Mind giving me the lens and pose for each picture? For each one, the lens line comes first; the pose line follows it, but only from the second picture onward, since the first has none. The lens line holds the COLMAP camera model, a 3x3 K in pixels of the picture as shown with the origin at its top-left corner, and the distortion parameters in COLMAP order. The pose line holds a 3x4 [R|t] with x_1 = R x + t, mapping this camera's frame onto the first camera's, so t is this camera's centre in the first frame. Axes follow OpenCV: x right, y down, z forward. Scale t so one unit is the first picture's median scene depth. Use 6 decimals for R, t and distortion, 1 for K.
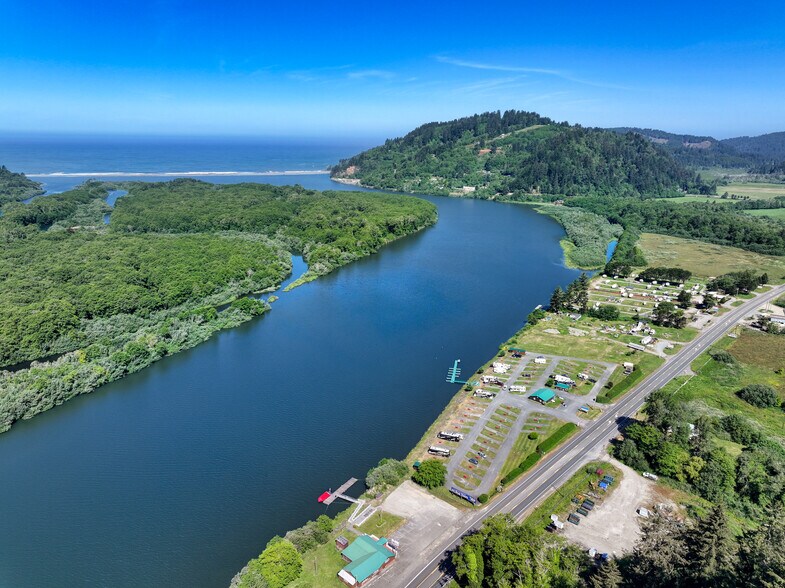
lens RADIAL K [[551.6, 0, 395.9], [0, 551.6, 291.9], [0, 0, 1]] dist [0.001619, 0.012791]
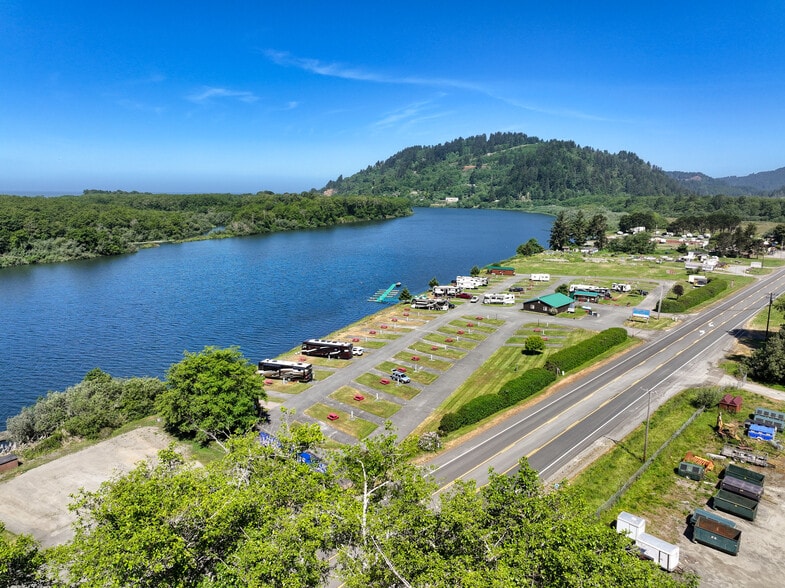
lens RADIAL K [[551.6, 0, 395.9], [0, 551.6, 291.9], [0, 0, 1]] dist [0.001619, 0.012791]
pose [[0.999884, -0.006291, 0.013891, 0.028990], [0.007561, 0.995601, -0.093389, 0.053012], [-0.013242, 0.093483, 0.995533, 0.120848]]
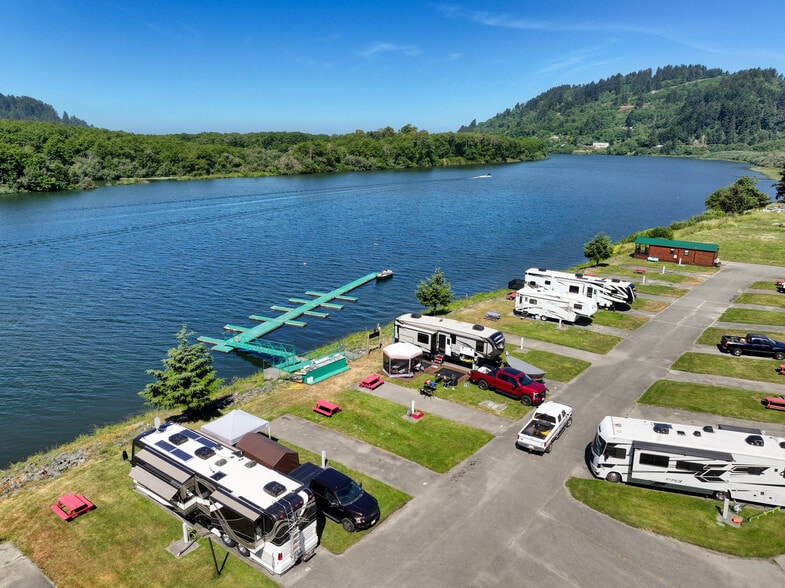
lens RADIAL K [[551.6, 0, 395.9], [0, 551.6, 291.9], [0, 0, 1]] dist [0.001619, 0.012791]
pose [[0.971995, 0.061286, -0.226868, 0.047750], [-0.063851, 0.997952, -0.003978, 0.037632], [0.226159, 0.018352, 0.973917, 0.222617]]
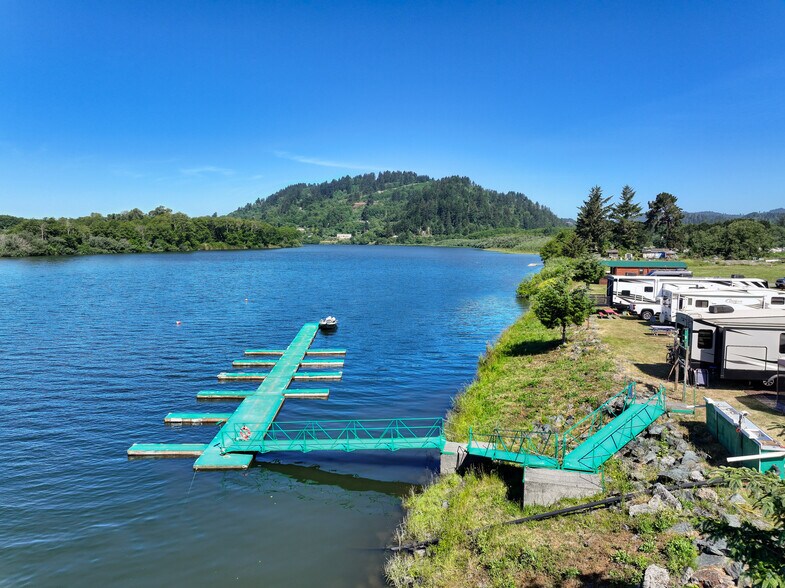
lens RADIAL K [[551.6, 0, 395.9], [0, 551.6, 291.9], [0, 0, 1]] dist [0.001619, 0.012791]
pose [[0.974963, -0.023708, 0.221099, 0.028084], [0.062836, 0.983150, -0.171662, 0.040636], [-0.213304, 0.181257, 0.960025, 0.242010]]
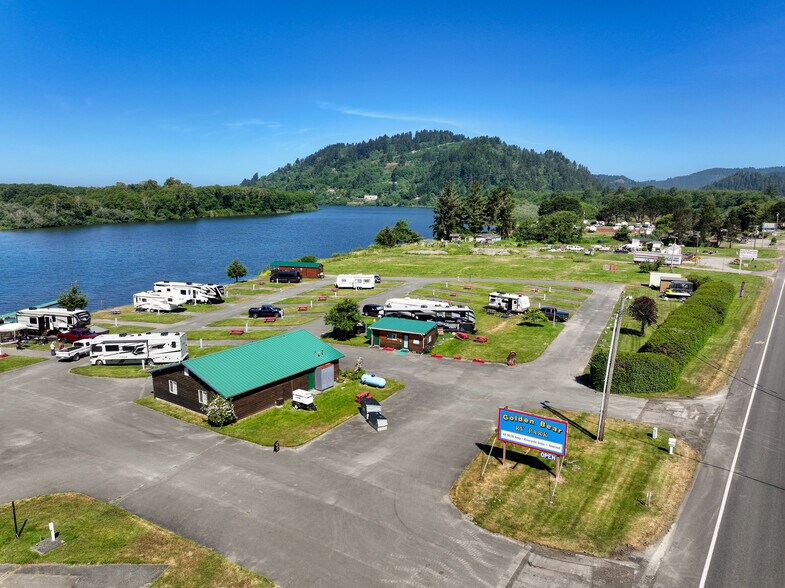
lens RADIAL K [[551.6, 0, 395.9], [0, 551.6, 291.9], [0, 0, 1]] dist [0.001619, 0.012791]
pose [[0.991887, -0.023270, 0.124971, 0.068250], [0.035872, 0.994385, -0.099554, 0.043663], [-0.121953, 0.103229, 0.987153, 0.201348]]
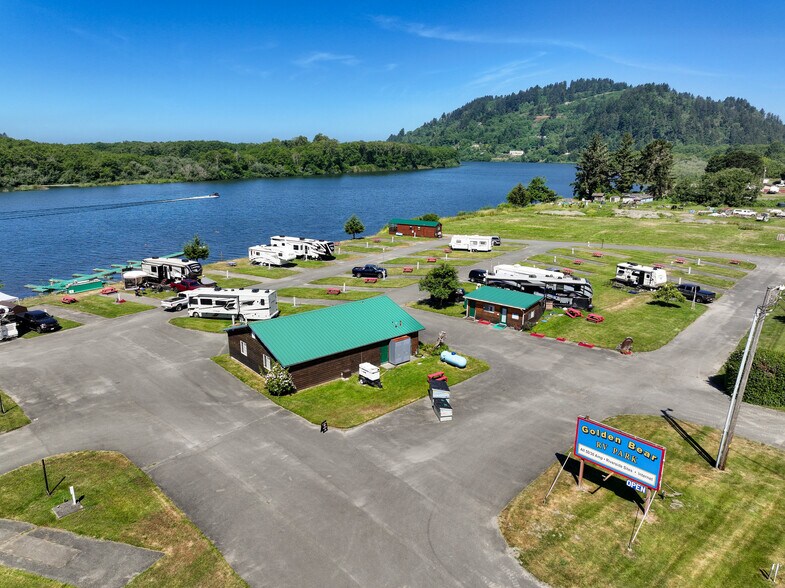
lens RADIAL K [[551.6, 0, 395.9], [0, 551.6, 291.9], [0, 0, 1]] dist [0.001619, 0.012791]
pose [[0.991579, 0.029470, -0.126106, 0.071738], [-0.032656, 0.999196, -0.023272, 0.042747], [0.125319, 0.027194, 0.991744, 0.205230]]
